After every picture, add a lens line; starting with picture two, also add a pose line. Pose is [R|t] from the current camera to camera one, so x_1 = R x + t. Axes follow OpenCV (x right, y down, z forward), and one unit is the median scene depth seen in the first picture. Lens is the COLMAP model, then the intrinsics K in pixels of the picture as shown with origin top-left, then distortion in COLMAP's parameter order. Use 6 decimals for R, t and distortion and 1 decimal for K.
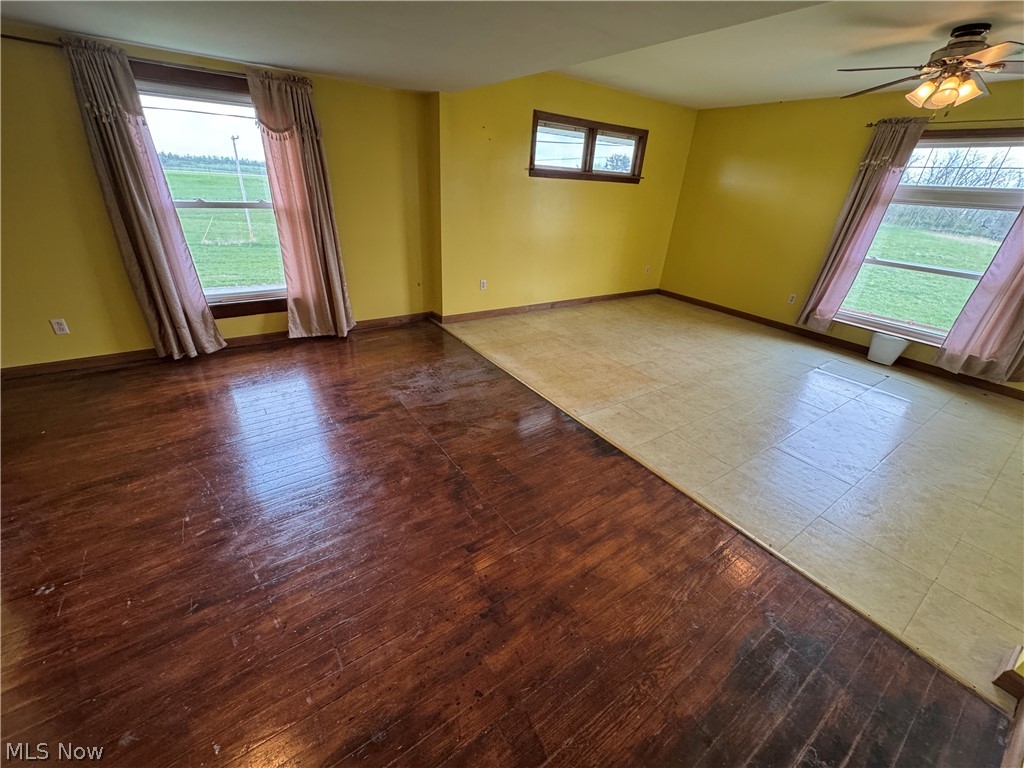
lens RADIAL K [[408.7, 0, 506.3], [0, 408.7, 389.0], [0, 0, 1]] dist [-0.000379, -0.000142]
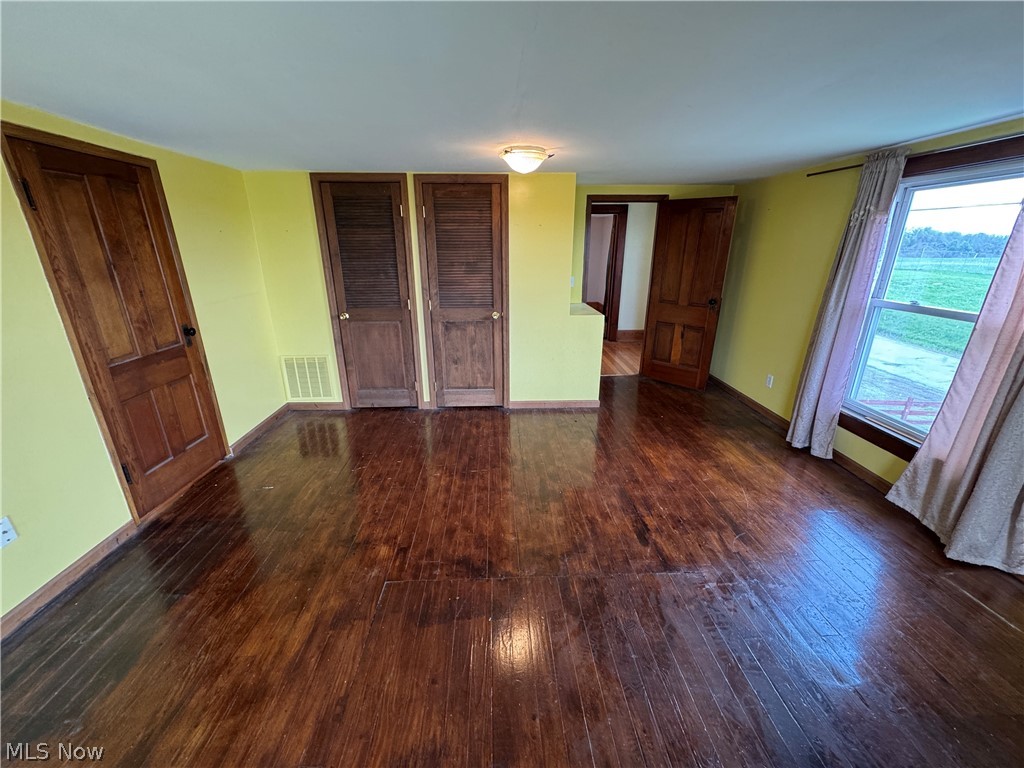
lens RADIAL K [[408.7, 0, 508.1], [0, 408.7, 383.2], [0, 0, 1]] dist [-0.000379, -0.000142]
pose [[-0.532636, 0.221903, -0.816736, 0.409086], [-0.412654, 0.774448, 0.479528, -0.454908], [0.738928, 0.592443, -0.320930, 0.878747]]
